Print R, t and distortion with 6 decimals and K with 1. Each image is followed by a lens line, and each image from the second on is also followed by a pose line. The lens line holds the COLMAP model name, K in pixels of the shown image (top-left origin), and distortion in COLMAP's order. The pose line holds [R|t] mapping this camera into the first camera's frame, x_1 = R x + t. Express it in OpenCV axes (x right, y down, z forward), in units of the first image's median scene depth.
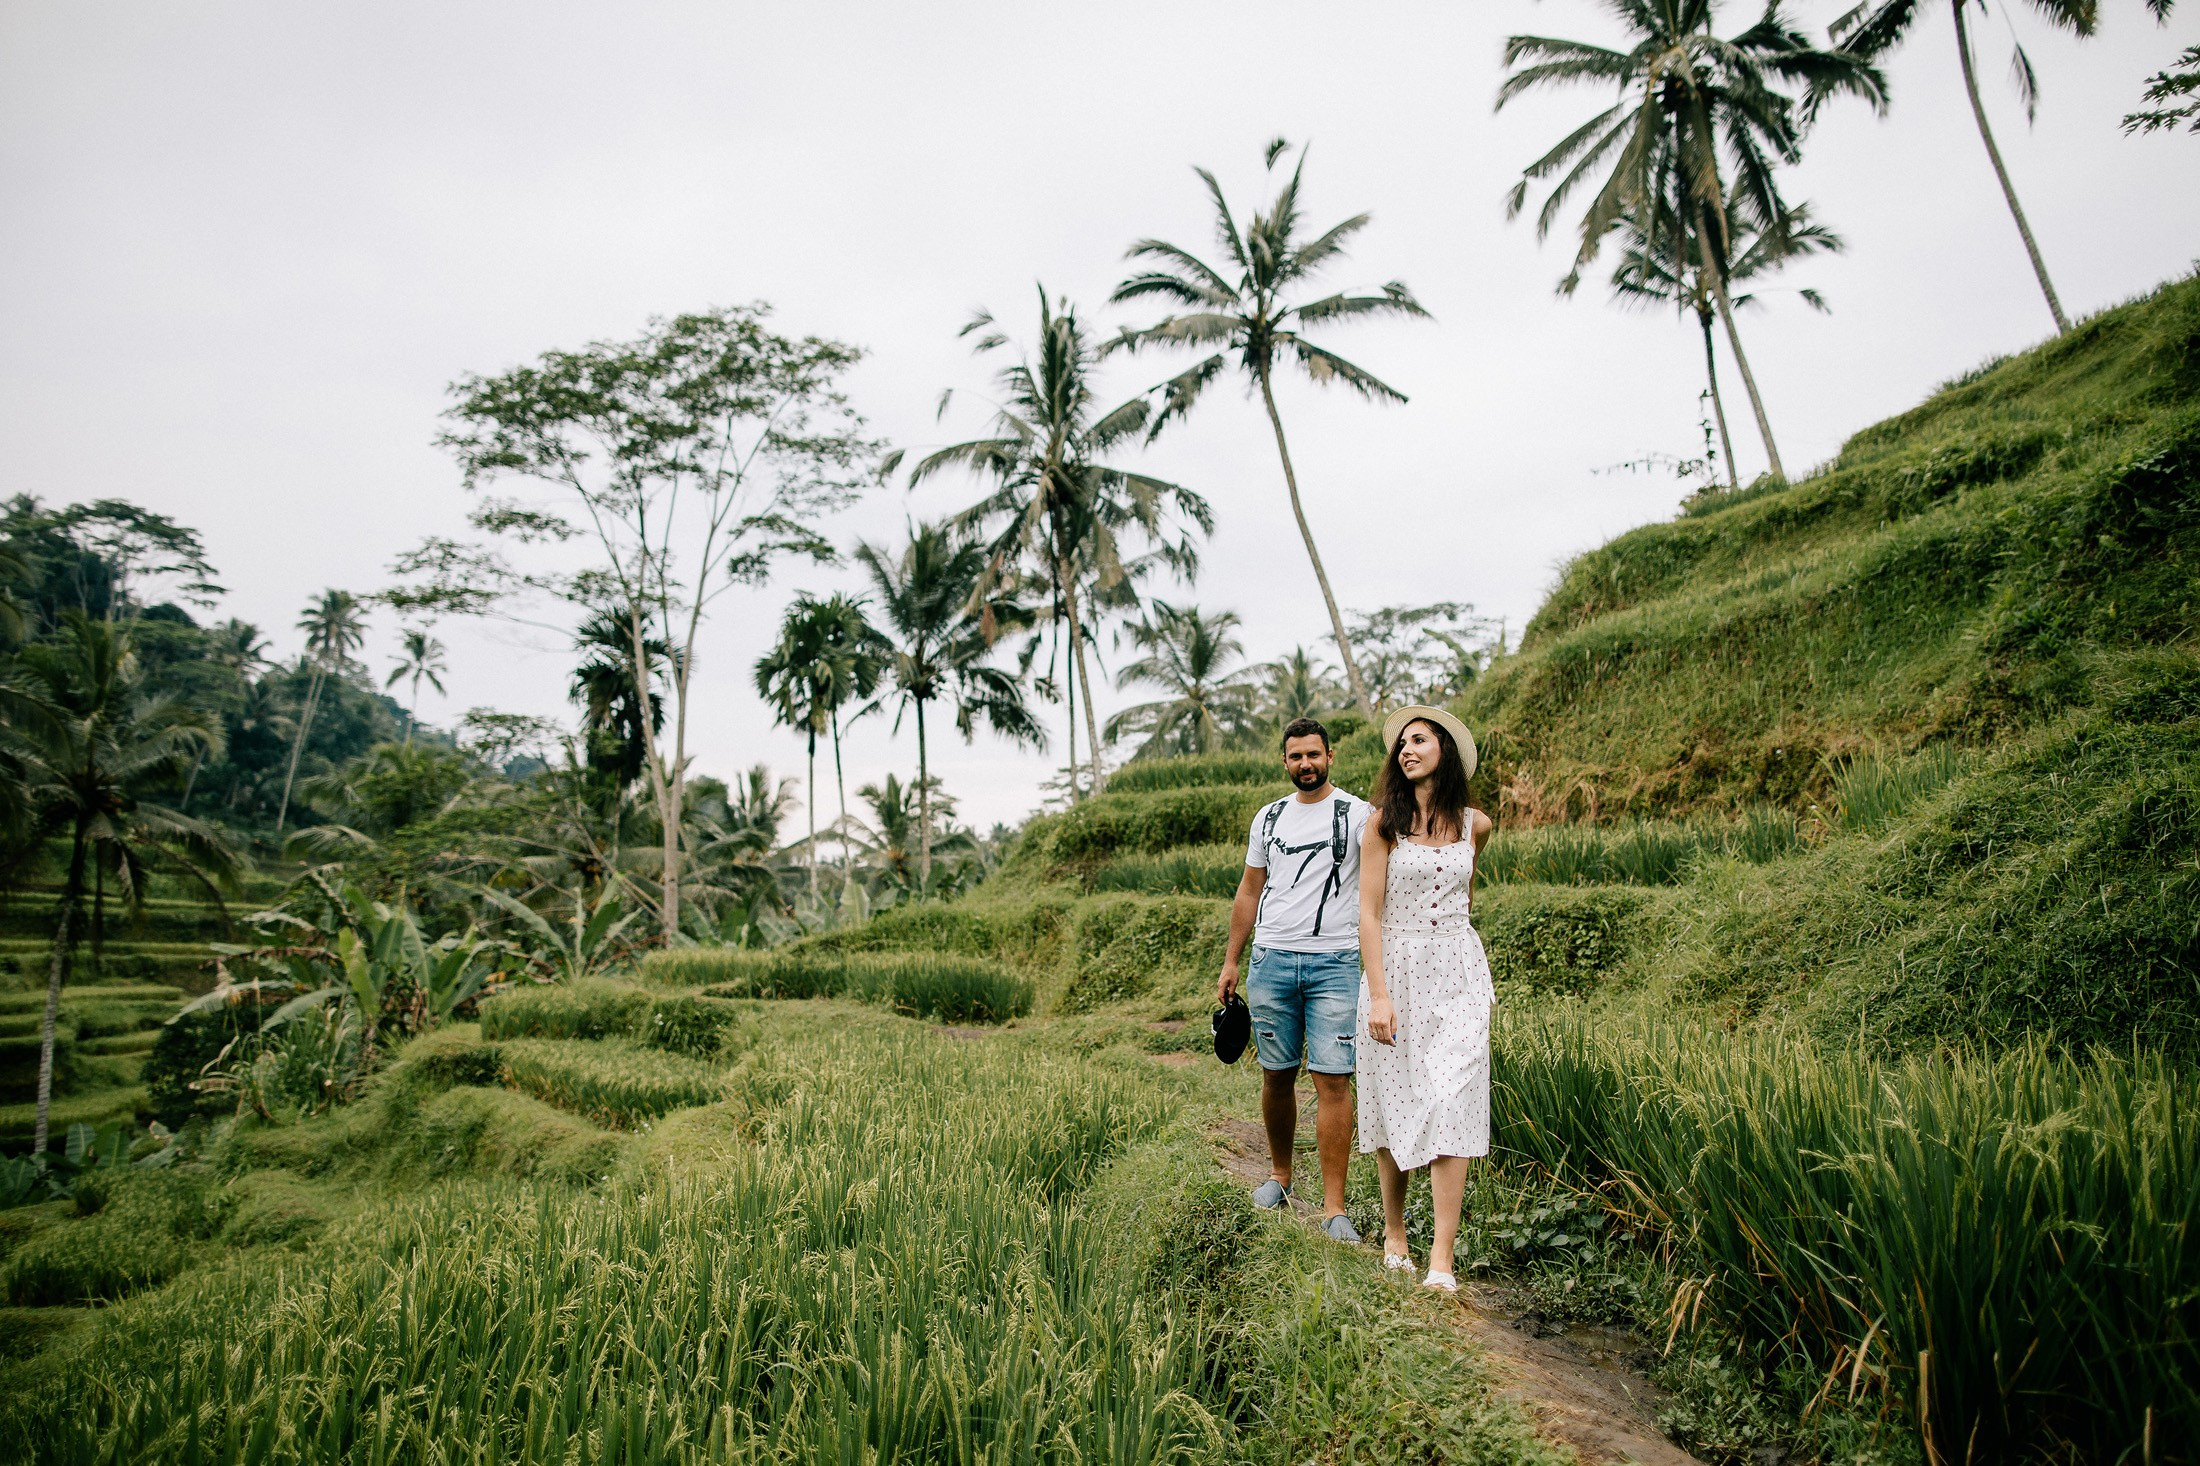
lens RADIAL K [[1502.6, 0, 1096.4], [0, 1502.6, 737.2], [0, 0, 1]] dist [-0.051780, 0.048809]
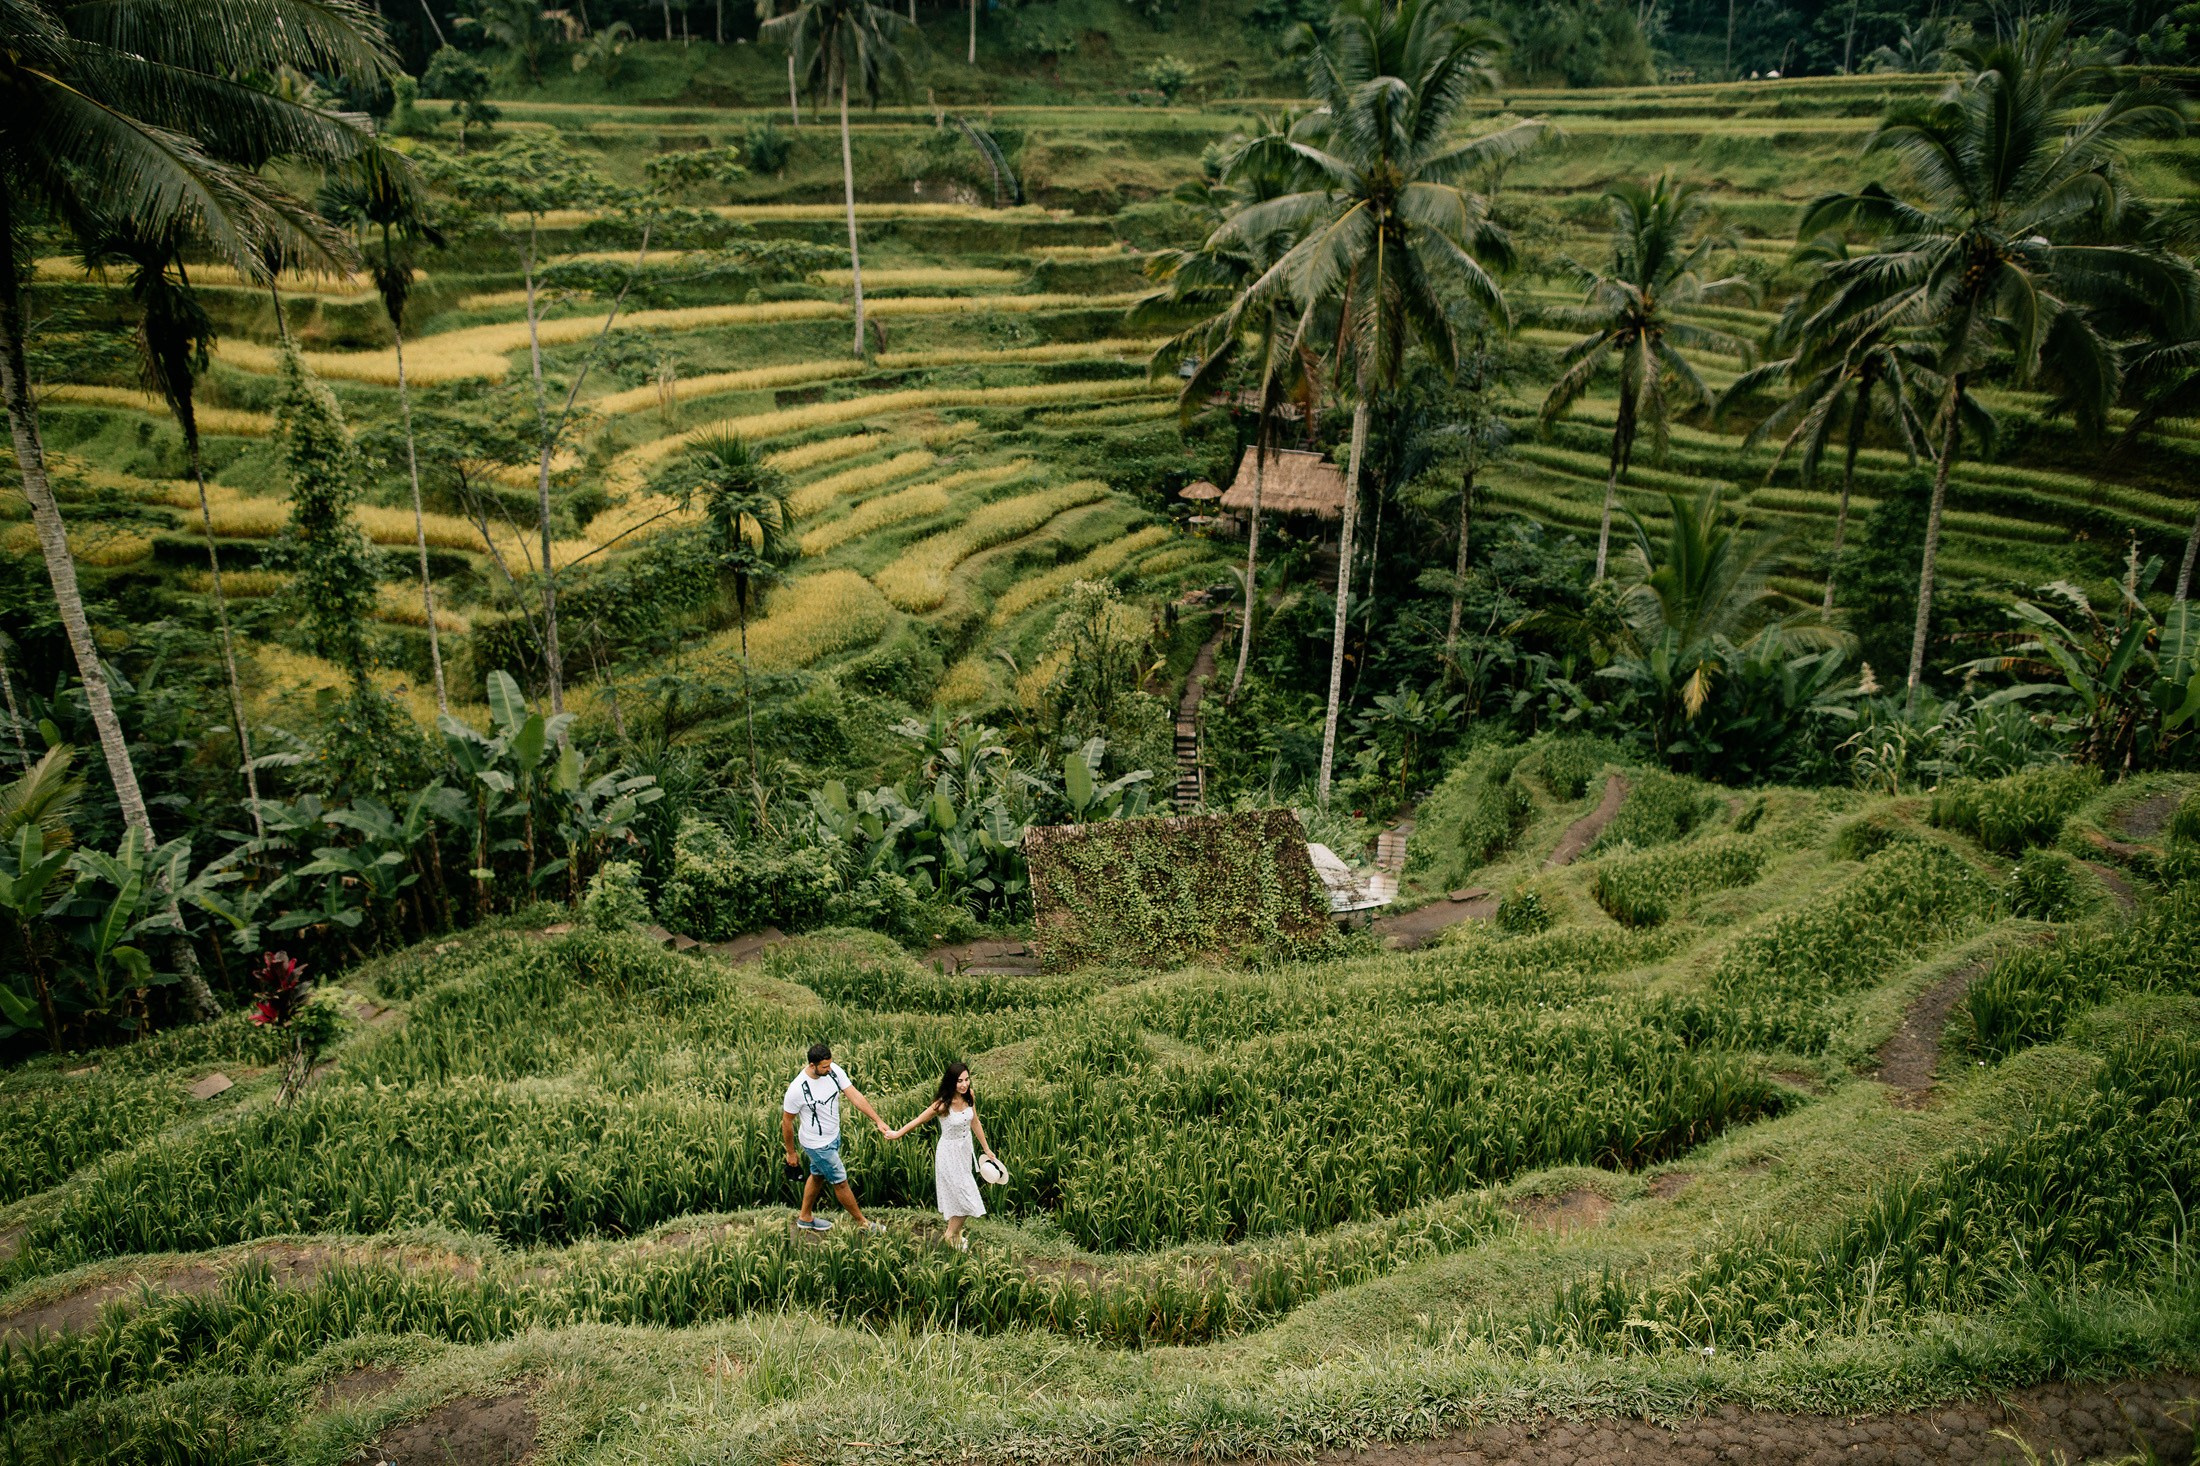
lens RADIAL K [[1502.6, 0, 1096.4], [0, 1502.6, 737.2], [0, 0, 1]] dist [-0.051780, 0.048809]
pose [[0.045262, 0.319017, -0.946667, 0.228039], [0.141565, 0.936027, 0.322200, -0.115817], [0.988894, -0.148598, -0.002795, 0.197842]]
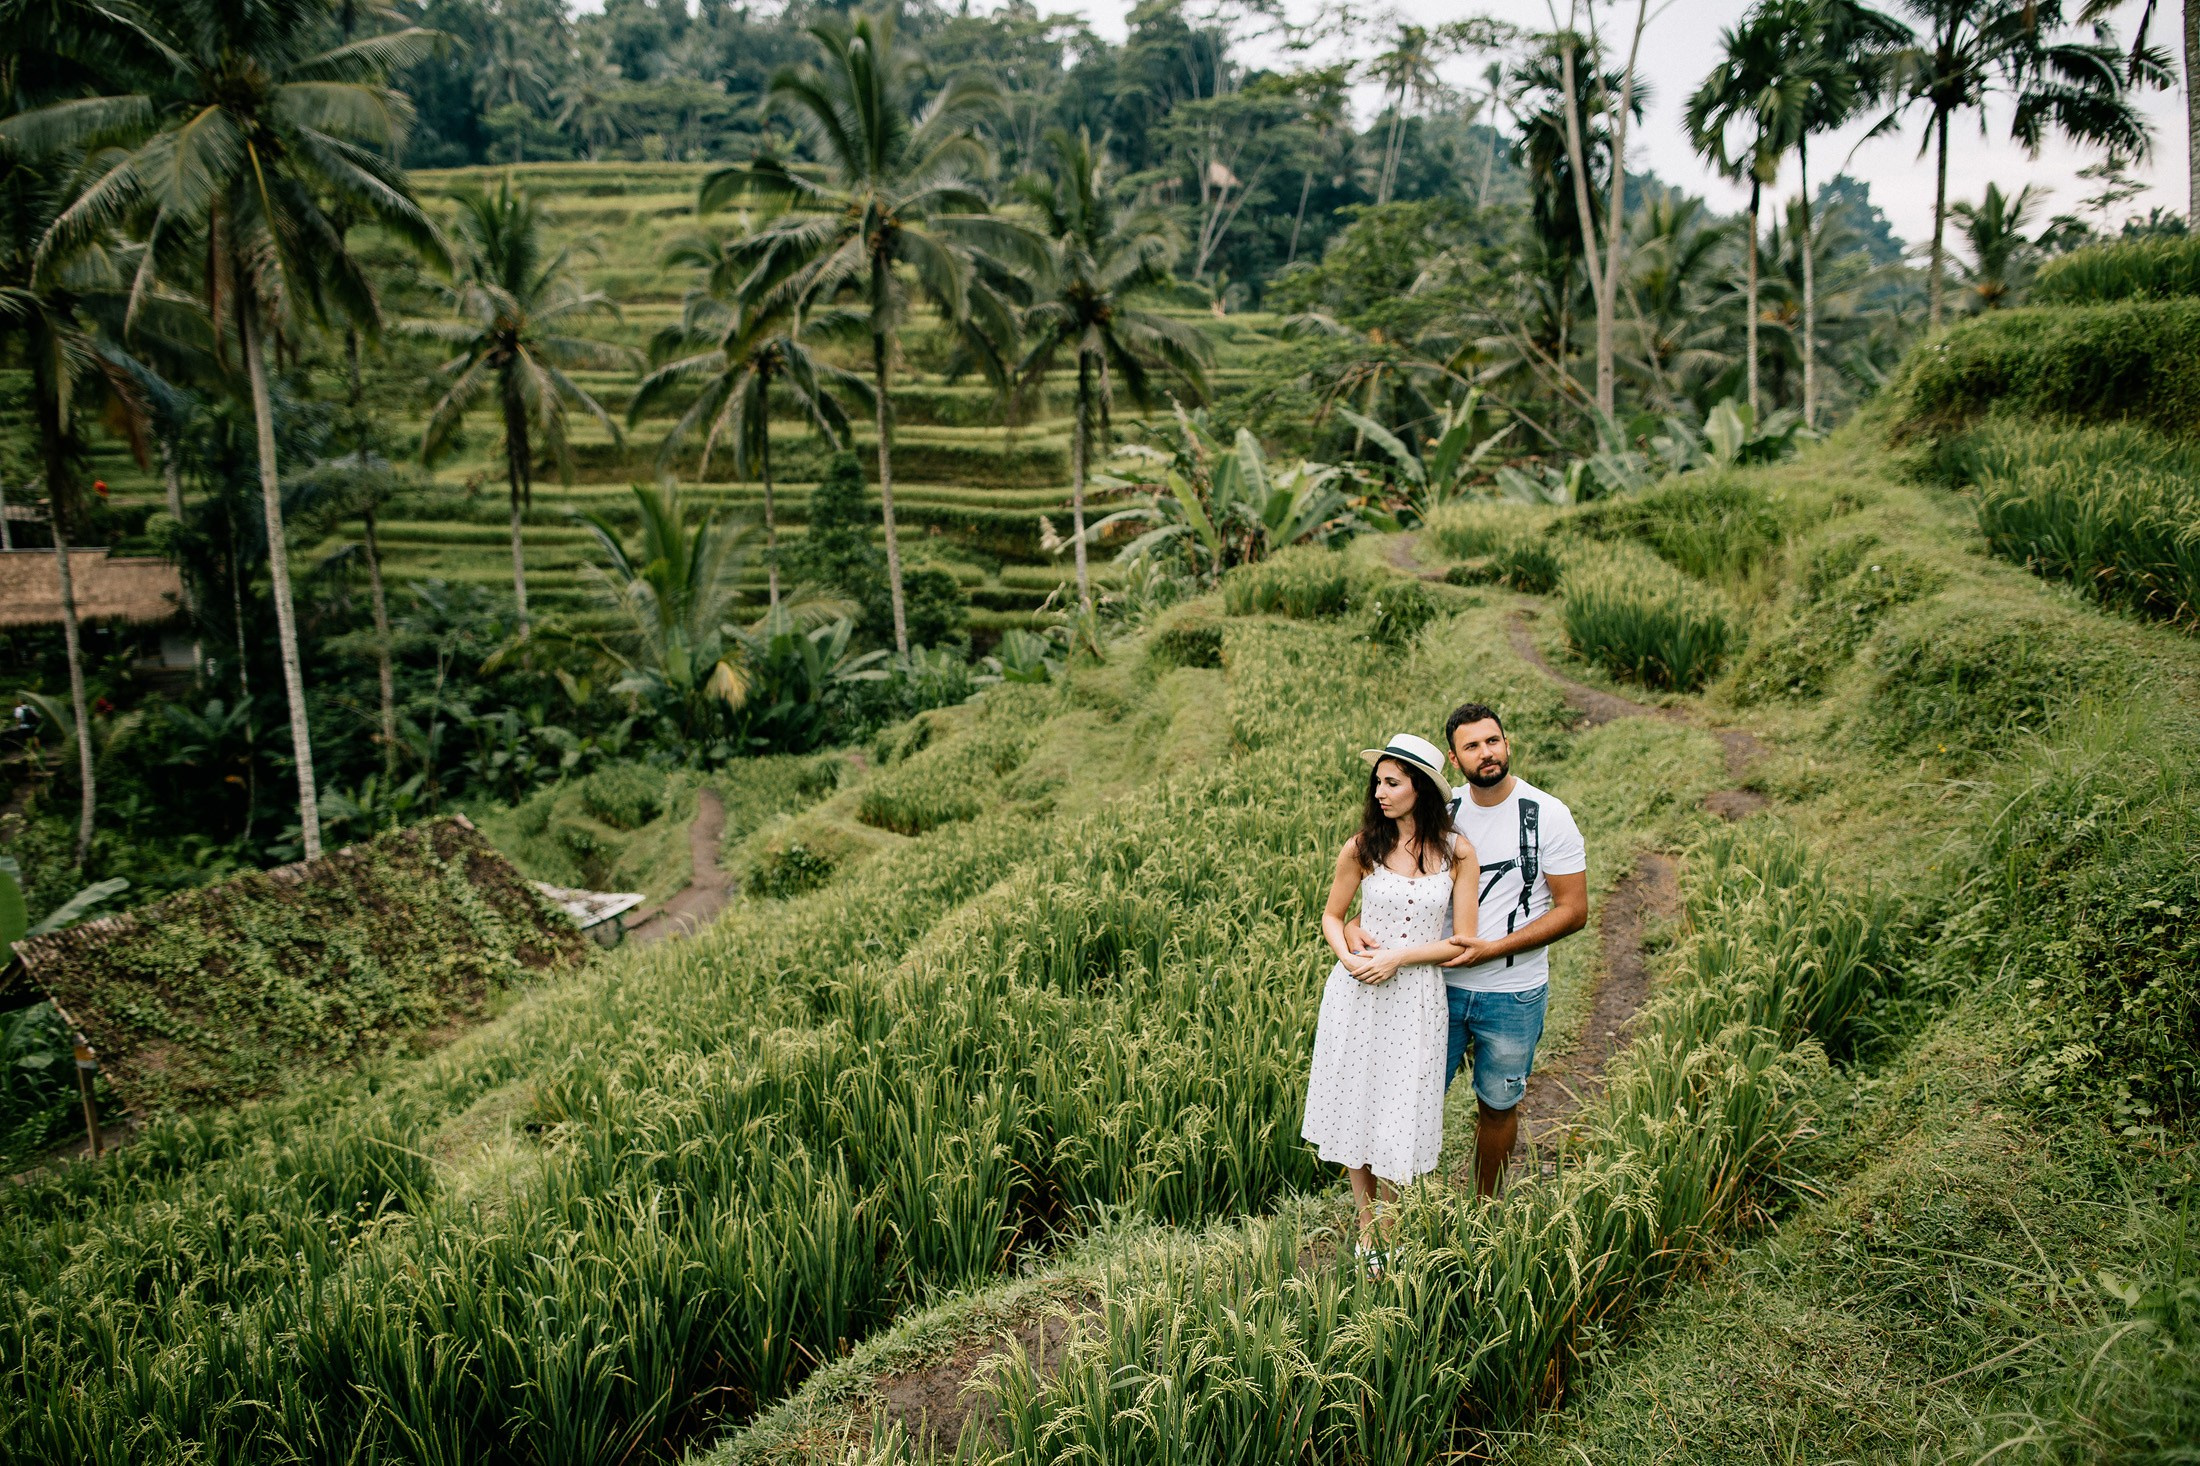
lens RADIAL K [[1502.6, 0, 1096.4], [0, 1502.6, 737.2], [0, 0, 1]] dist [-0.051780, 0.048809]
pose [[0.759067, 0.130261, -0.637847, 0.069348], [0.115683, 0.937195, 0.329062, -0.022673], [0.640652, -0.323569, 0.696325, 0.107703]]
